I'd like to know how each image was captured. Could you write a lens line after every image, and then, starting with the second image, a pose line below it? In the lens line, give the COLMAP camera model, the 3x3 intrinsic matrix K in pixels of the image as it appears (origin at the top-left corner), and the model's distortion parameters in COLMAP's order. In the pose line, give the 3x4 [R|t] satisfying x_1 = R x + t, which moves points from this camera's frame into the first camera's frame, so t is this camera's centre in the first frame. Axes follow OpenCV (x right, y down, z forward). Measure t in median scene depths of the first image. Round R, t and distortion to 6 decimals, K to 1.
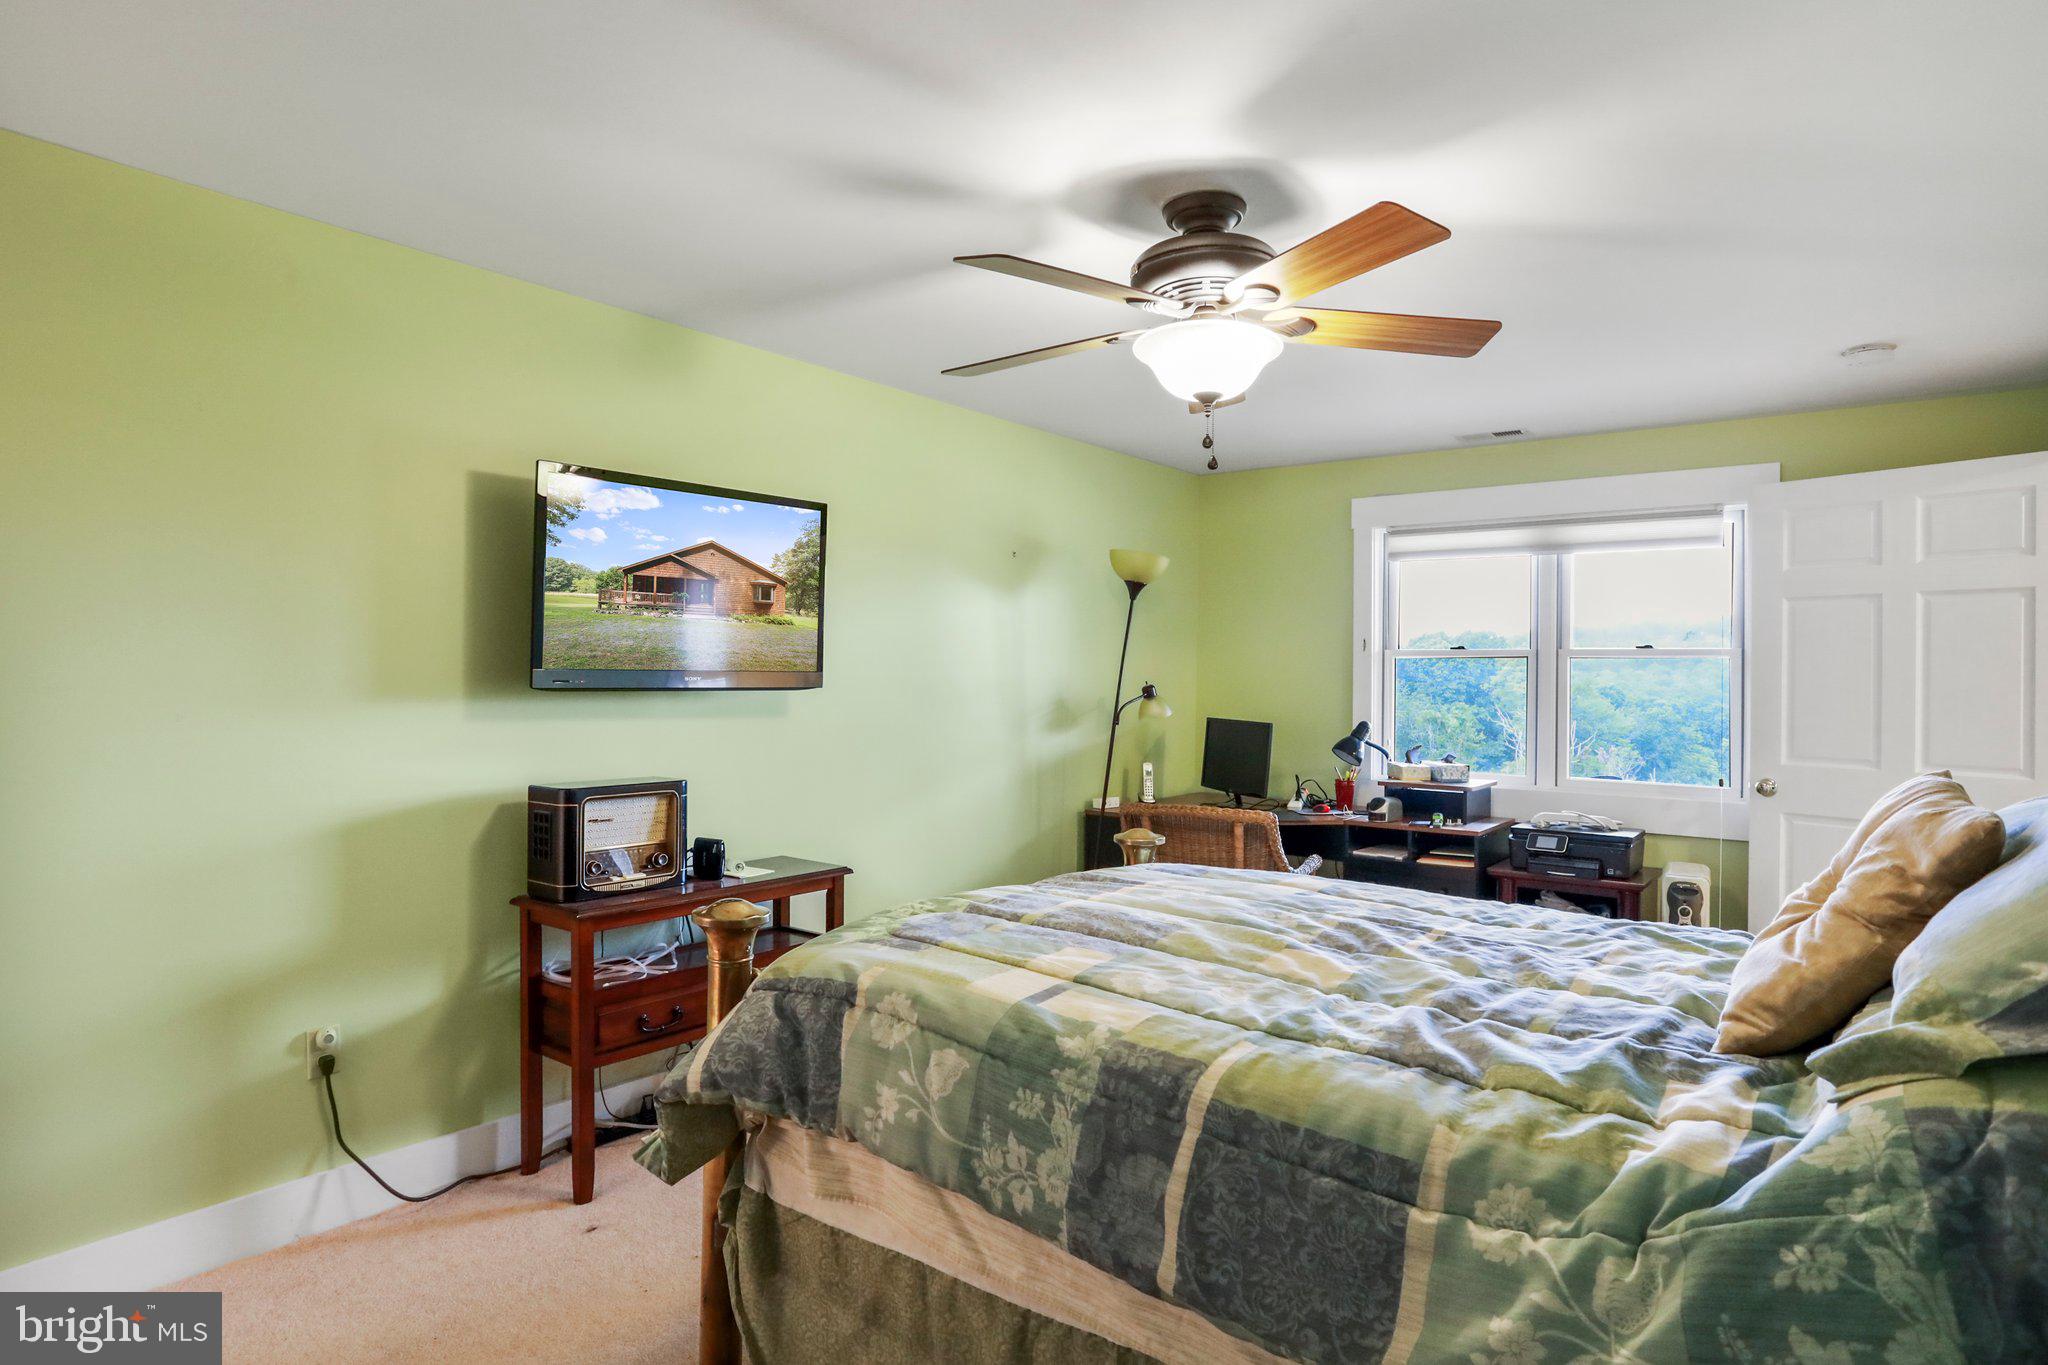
lens RADIAL K [[1139.6, 0, 1020.8], [0, 1139.6, 668.4], [0, 0, 1]] dist [-0.036562, -0.000808]
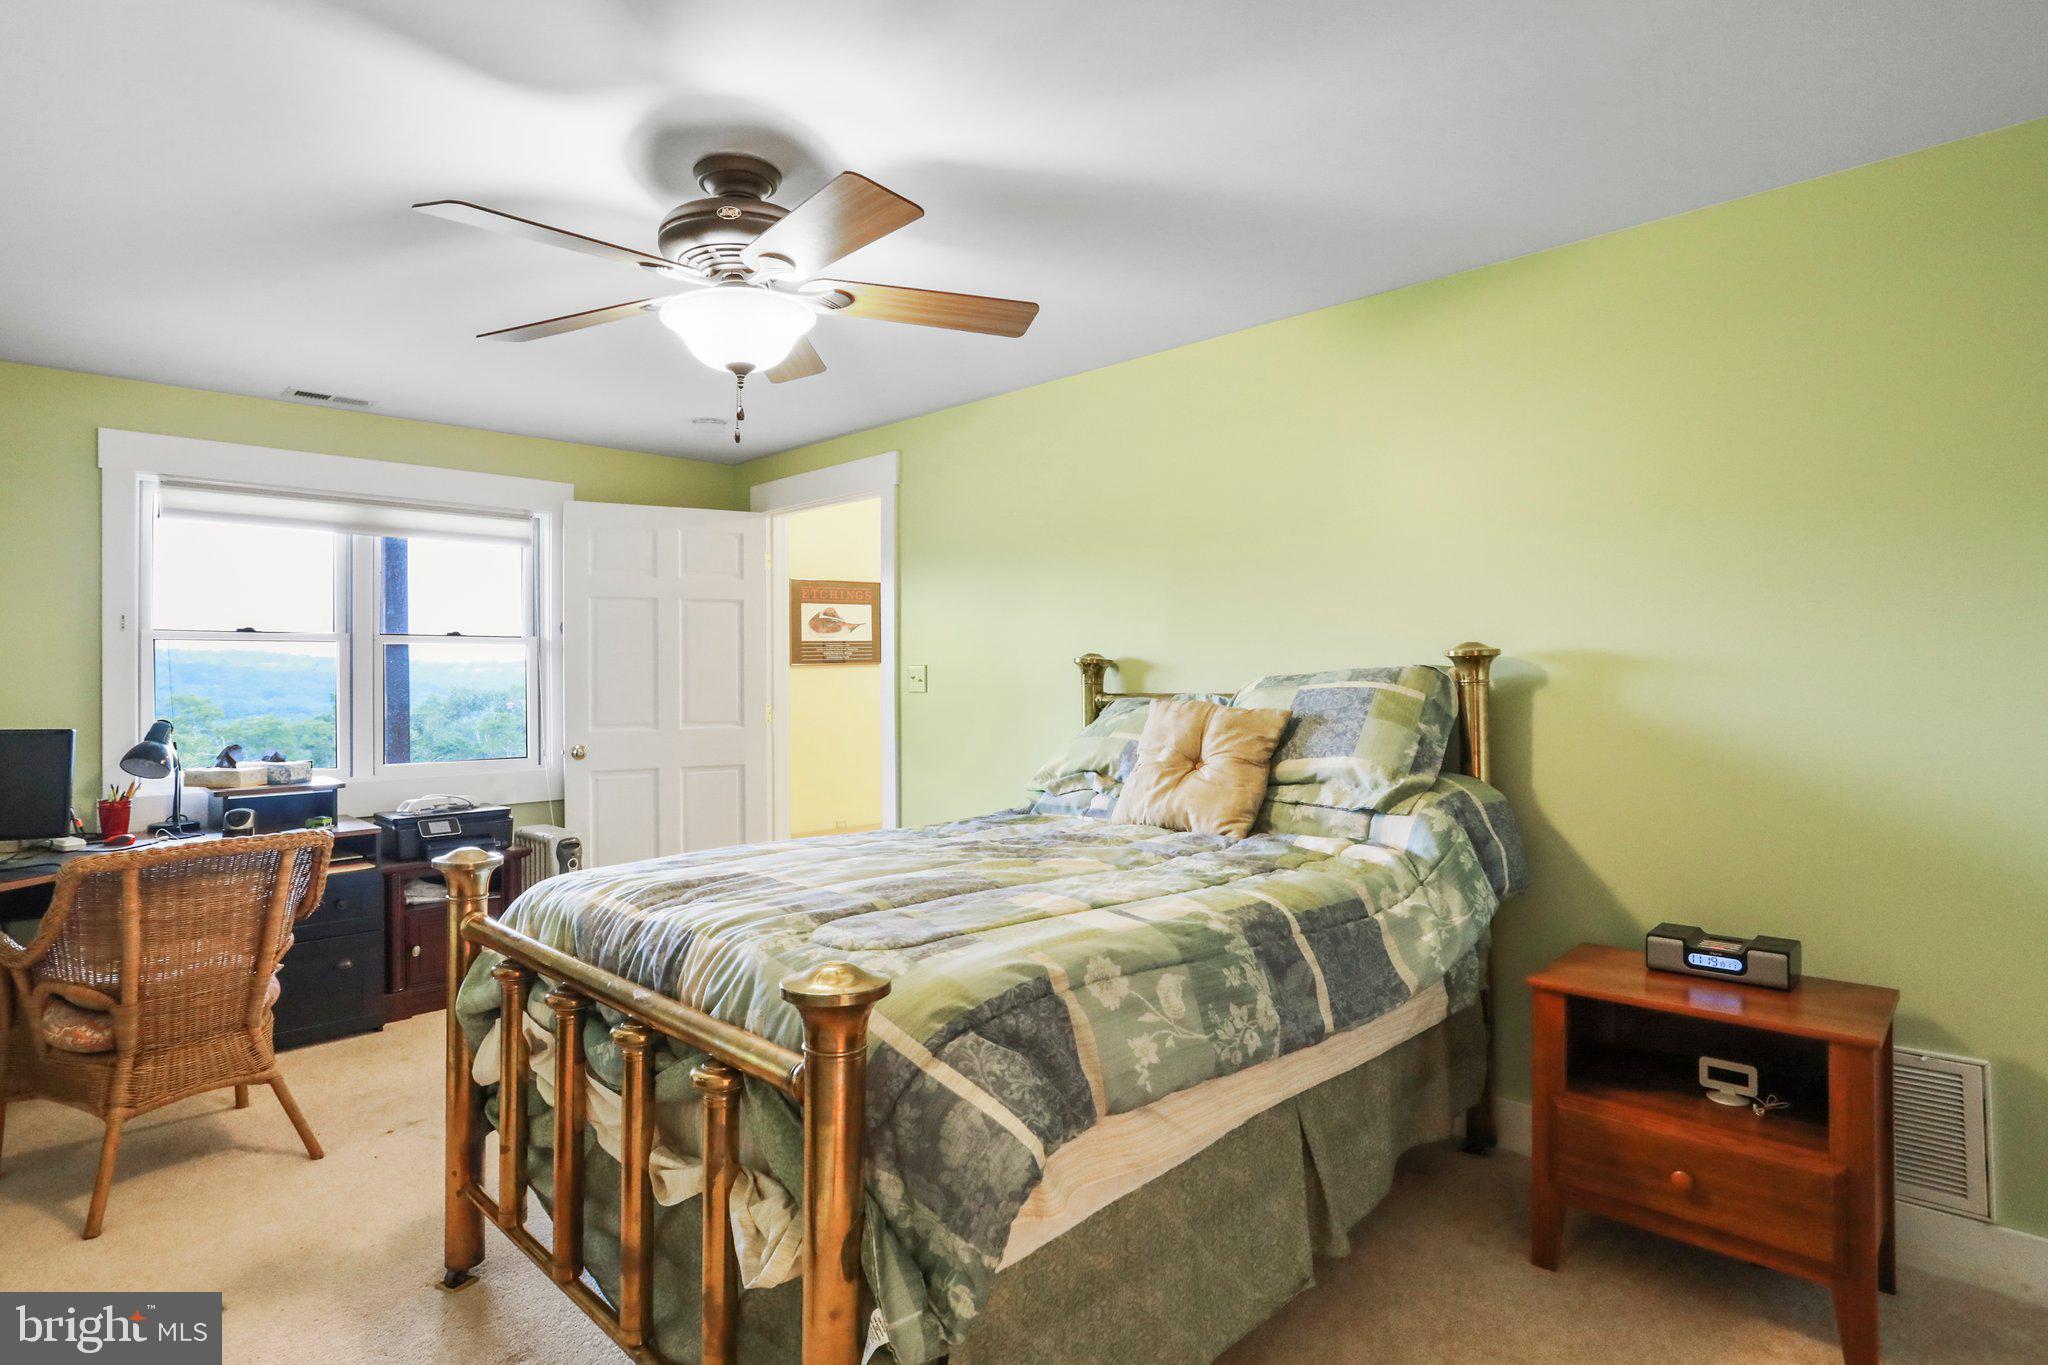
lens RADIAL K [[1078.0, 0, 1032.8], [0, 1078.0, 667.8], [0, 0, 1]] dist [-0.000850, 0.000037]
pose [[0.089436, -0.009046, 0.995952, -0.739555], [0.002962, 0.999957, 0.008817, 0.010256], [-0.995988, 0.002161, 0.089459, 0.662534]]
